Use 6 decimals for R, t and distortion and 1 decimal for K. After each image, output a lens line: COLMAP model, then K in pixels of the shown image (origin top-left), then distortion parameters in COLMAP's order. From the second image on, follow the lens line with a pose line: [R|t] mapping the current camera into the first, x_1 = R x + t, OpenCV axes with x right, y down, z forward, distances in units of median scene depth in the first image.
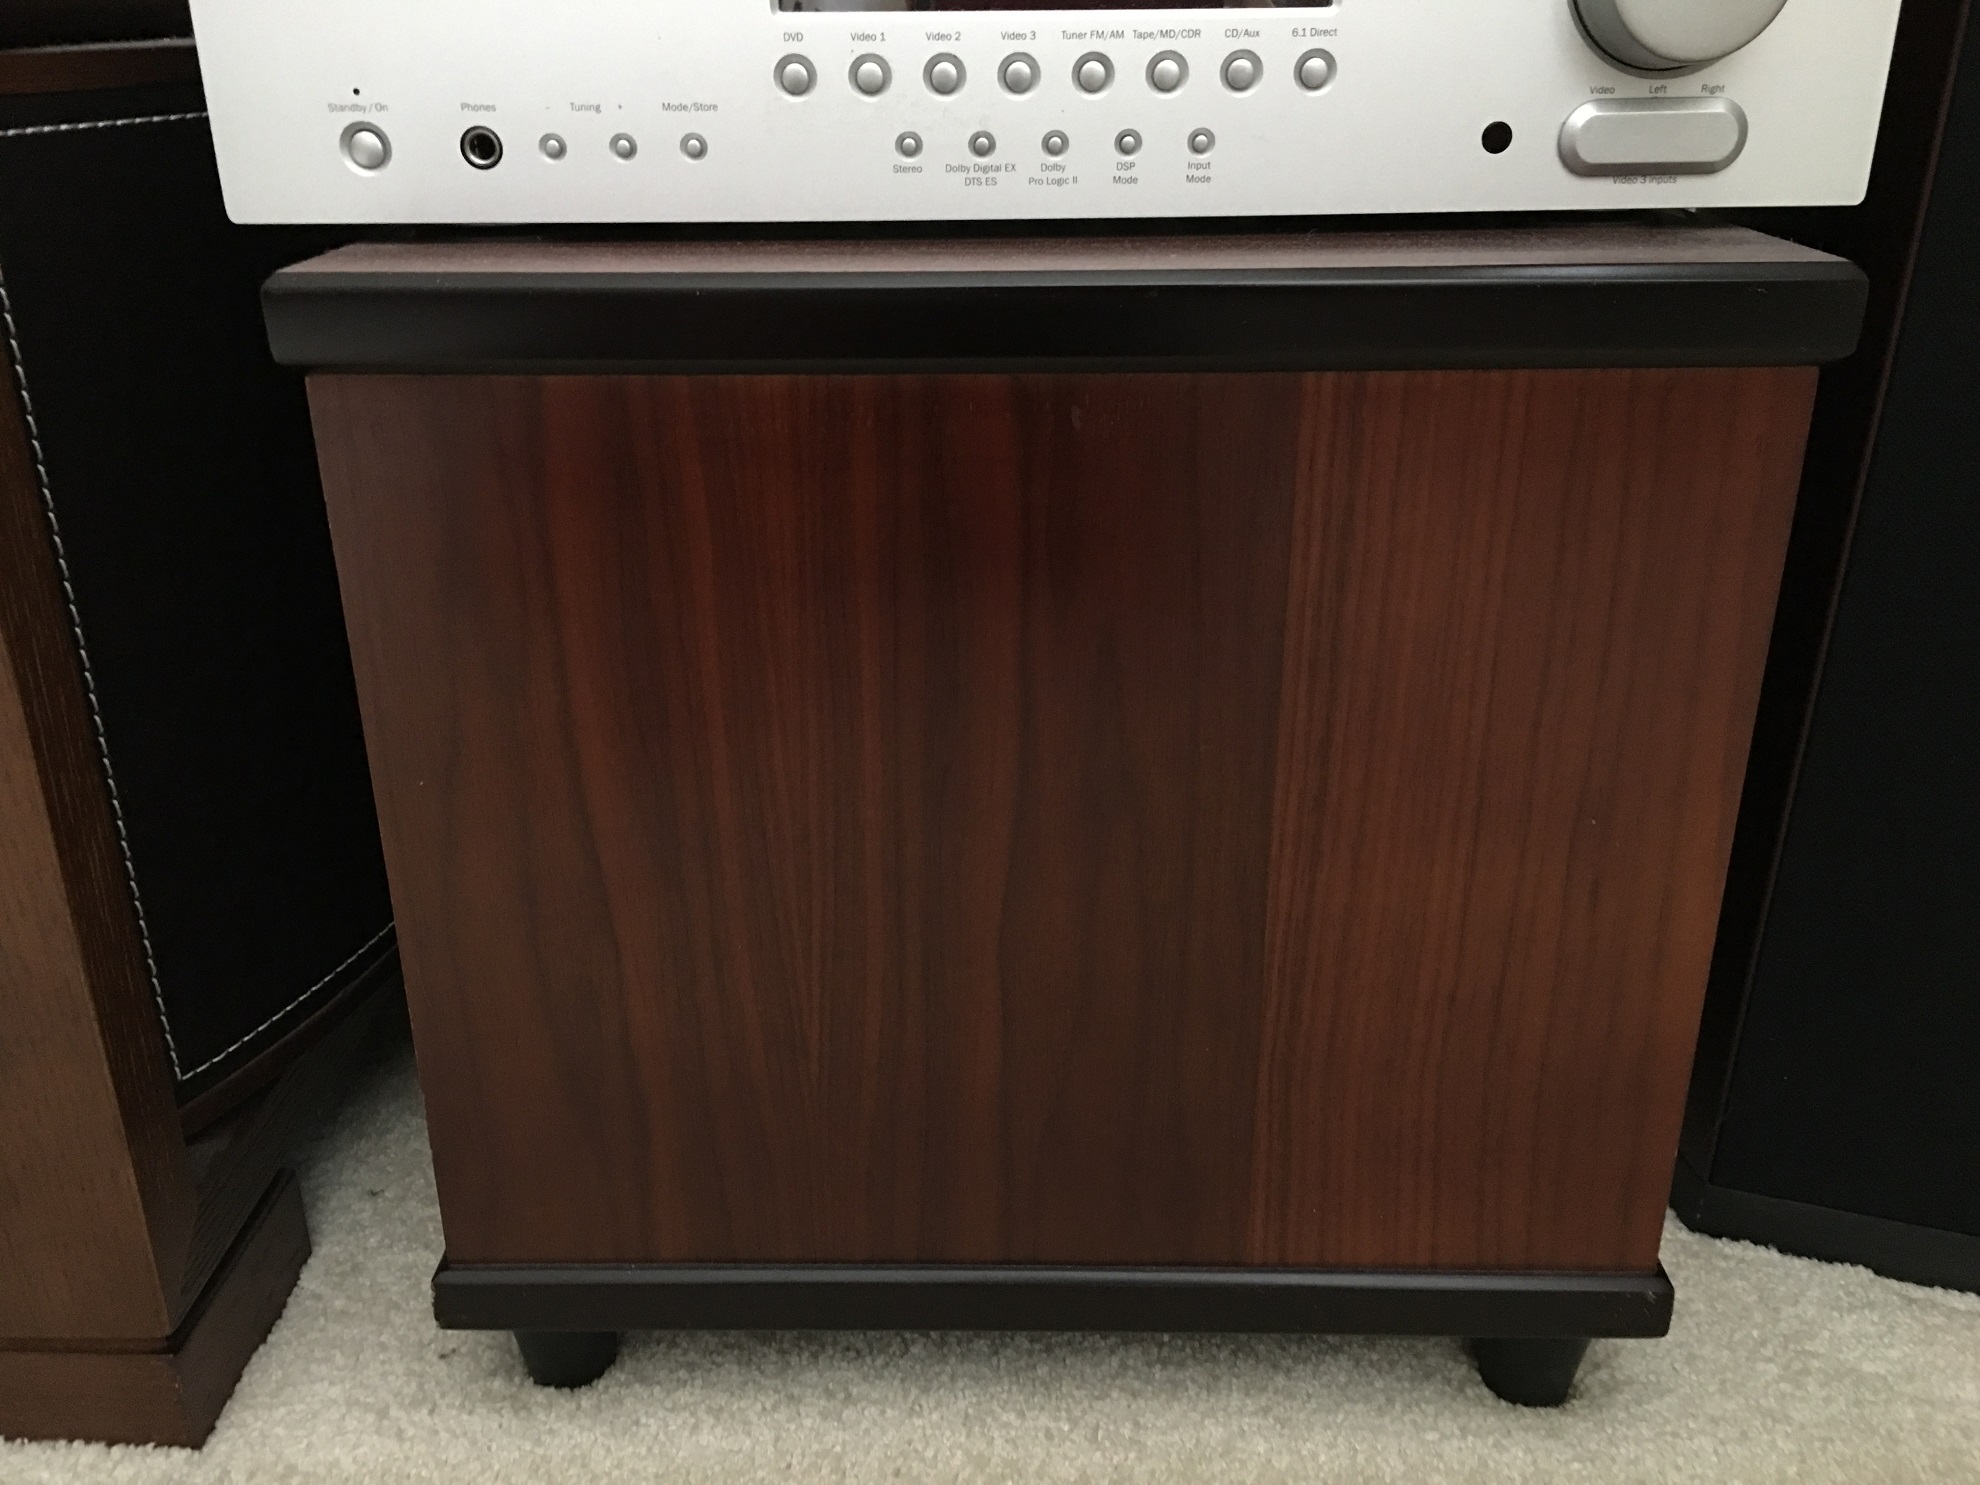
lens RADIAL K [[1679.1, 0, 975.2], [0, 1679.1, 742.0], [0, 0, 1]] dist [0.071595, -0.101699]
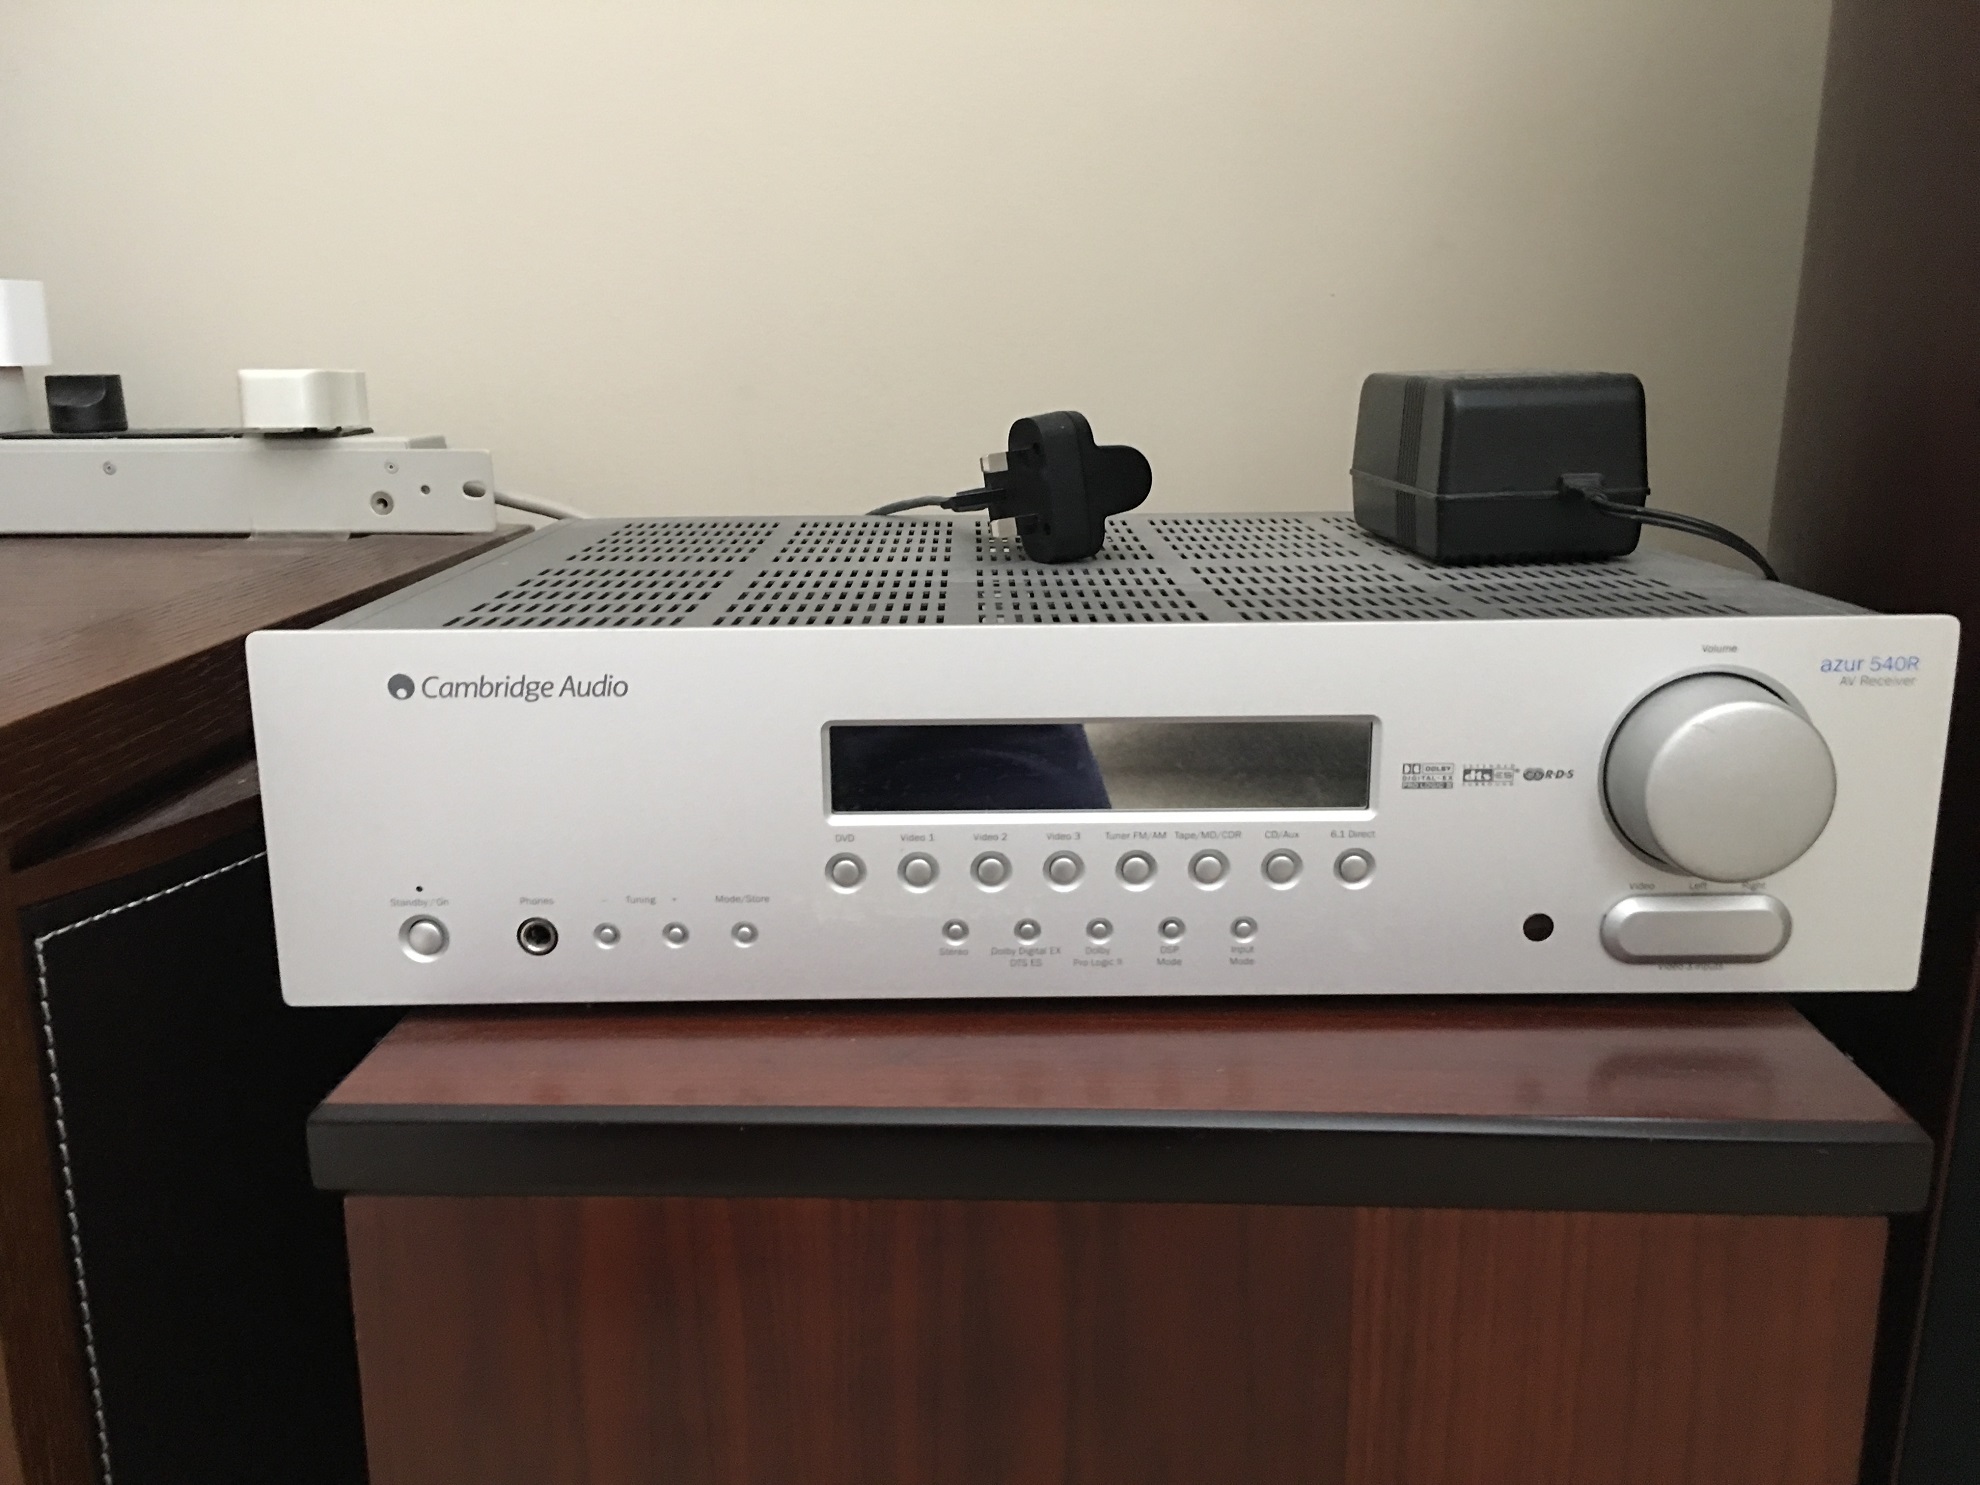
lens RADIAL K [[1679.1, 0, 977.2], [0, 1679.1, 741.3], [0, 0, 1]] dist [0.071595, -0.101699]
pose [[0.999726, 0.006405, -0.022496, -0.004184], [-0.010417, 0.983057, -0.183003, -0.283594], [0.020942, 0.183187, 0.982855, -0.014901]]
